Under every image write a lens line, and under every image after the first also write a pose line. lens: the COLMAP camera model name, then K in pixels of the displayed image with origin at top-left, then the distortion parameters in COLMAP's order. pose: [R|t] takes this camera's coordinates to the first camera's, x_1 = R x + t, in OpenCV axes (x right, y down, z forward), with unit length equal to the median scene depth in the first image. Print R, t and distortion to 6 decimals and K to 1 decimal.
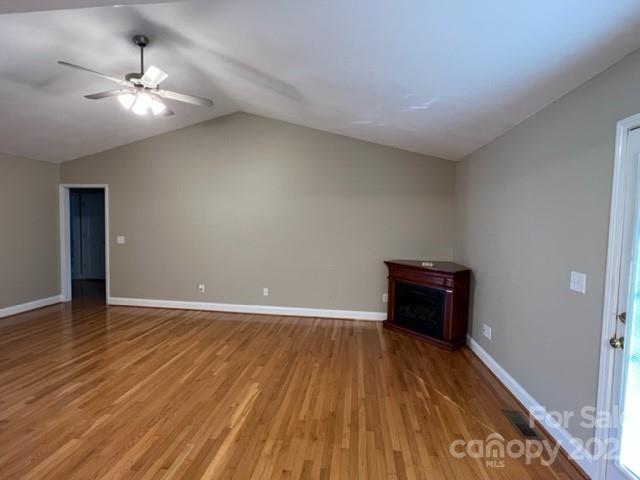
lens RADIAL K [[299.7, 0, 320.1], [0, 299.7, 237.8], [0, 0, 1]] dist [0.001277, 0.000281]
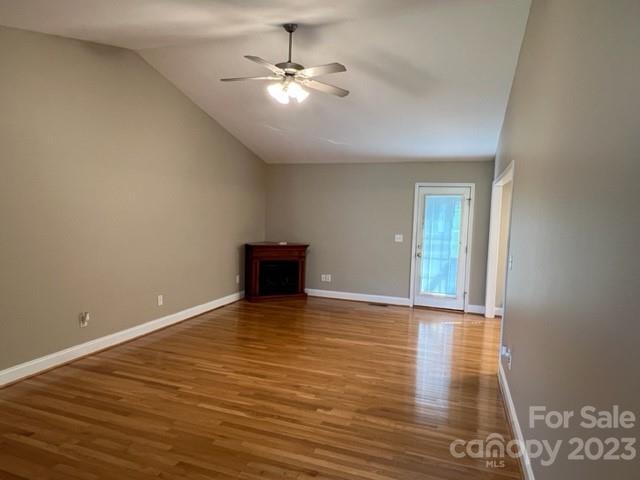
lens RADIAL K [[393.2, 0, 320.1], [0, 393.2, 240.0], [0, 0, 1]] dist [-0.038004, -0.000196]
pose [[0.214359, -0.074196, 0.973933, -1.384399], [0.020116, 0.997235, 0.071544, -0.051287], [-0.976548, 0.004256, 0.215259, 0.487540]]
